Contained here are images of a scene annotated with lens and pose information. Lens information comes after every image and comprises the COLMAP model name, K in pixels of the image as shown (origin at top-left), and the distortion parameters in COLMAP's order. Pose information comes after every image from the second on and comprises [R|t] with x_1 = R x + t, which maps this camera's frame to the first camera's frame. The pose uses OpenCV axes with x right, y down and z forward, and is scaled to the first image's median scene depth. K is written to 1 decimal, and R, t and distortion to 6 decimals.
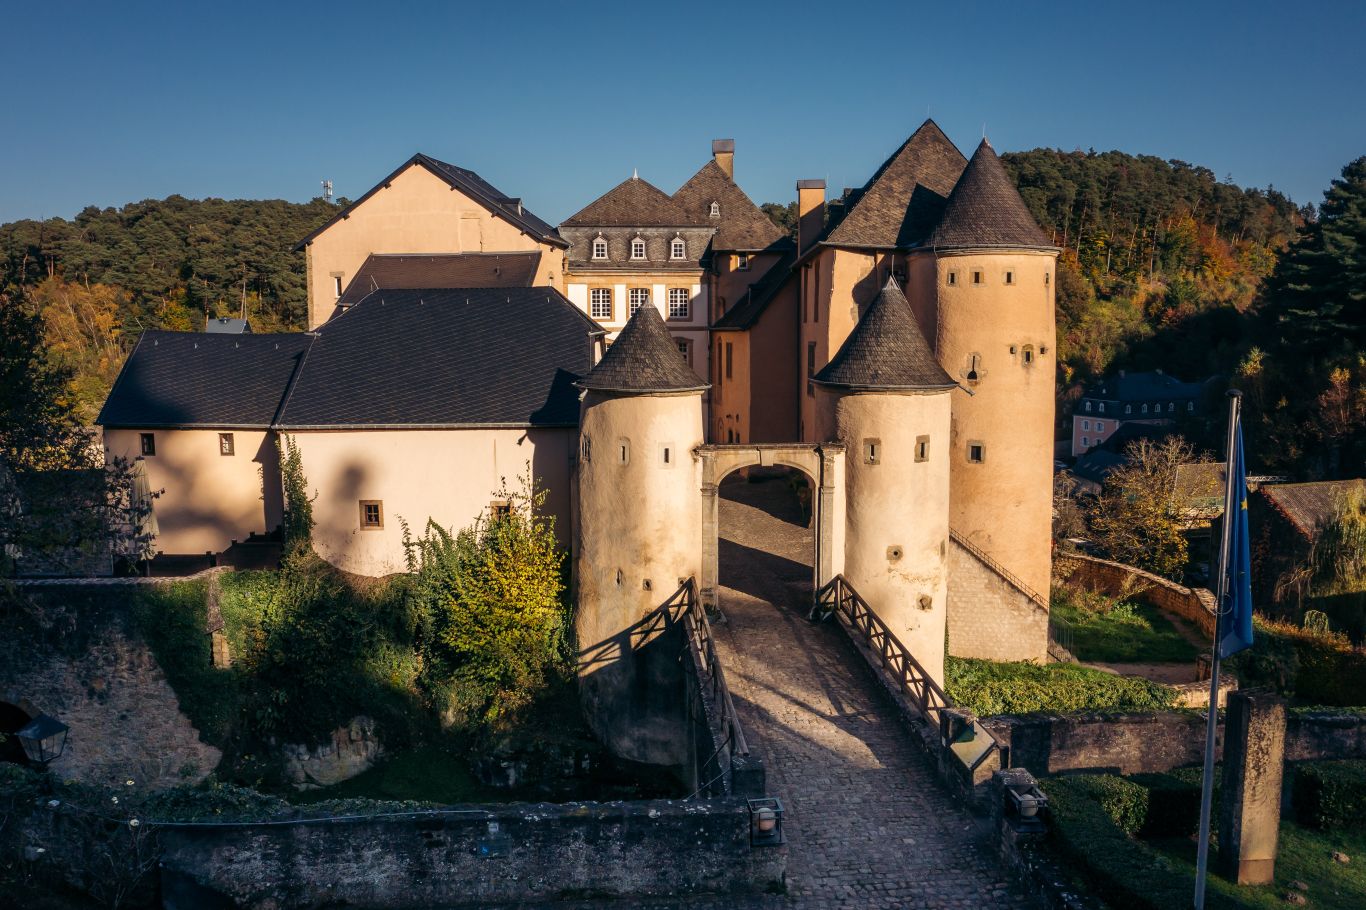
lens RADIAL K [[1070.4, 0, 683.0], [0, 1070.4, 455.0], [0, 0, 1]] dist [-0.033624, 0.008433]
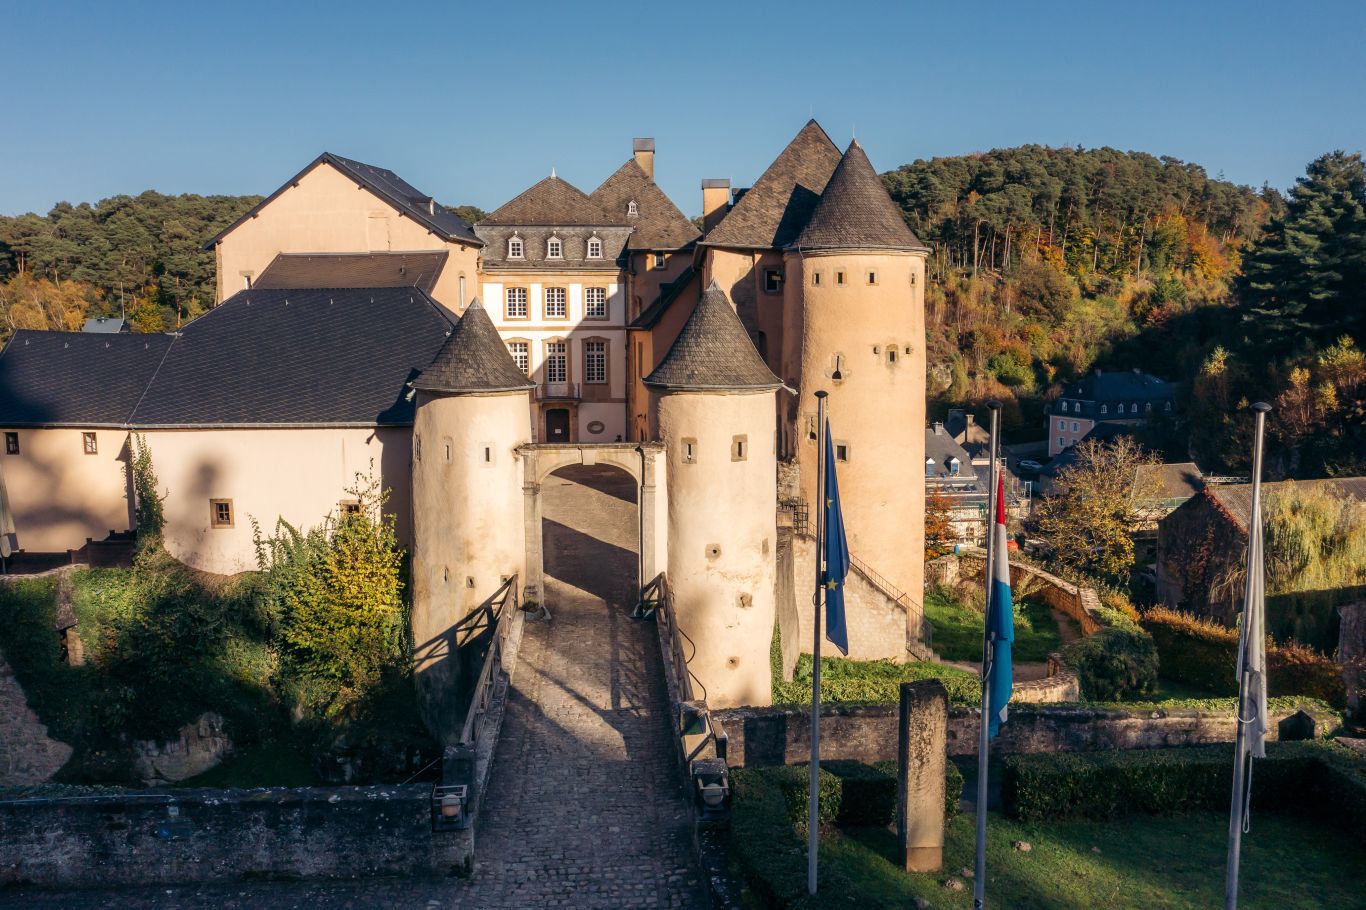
lens RADIAL K [[1086.1, 0, 683.0], [0, 1086.1, 455.0], [0, 0, 1]] dist [-0.026611, -0.000180]
pose [[0.999993, 0.000923, 0.003533, 0.137587], [-0.000922, 1.000000, -0.000095, 0.000707], [-0.003533, 0.000092, 0.999994, -0.023115]]
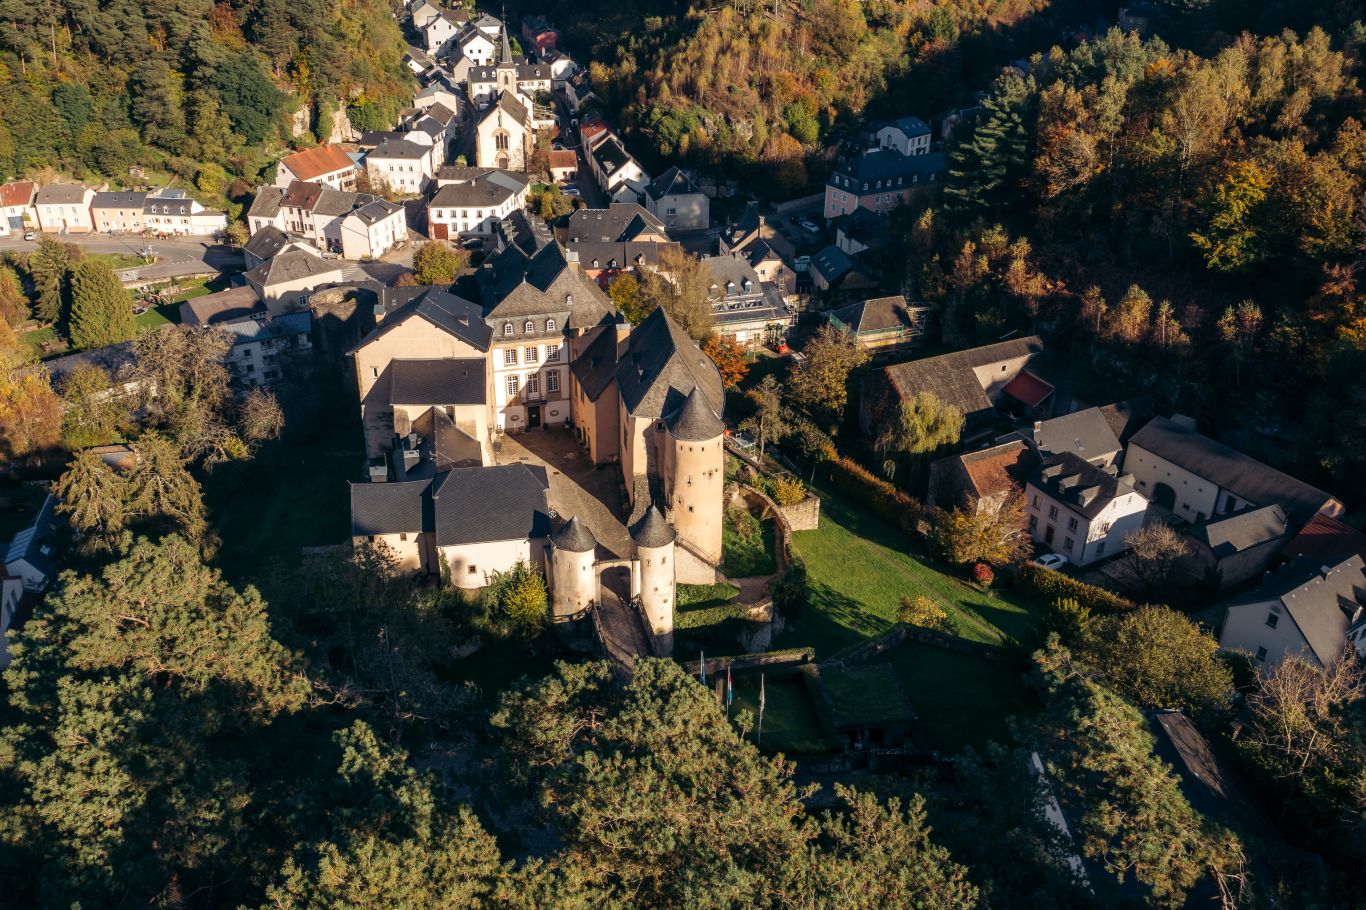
lens RADIAL K [[1086.1, 0, 683.0], [0, 1086.1, 455.0], [0, 0, 1]] dist [-0.026611, -0.000180]
pose [[0.983866, -0.064817, 0.166755, -0.198571], [0.001364, 0.934756, 0.355287, -1.200129], [-0.178904, -0.349328, 0.919763, -1.560415]]
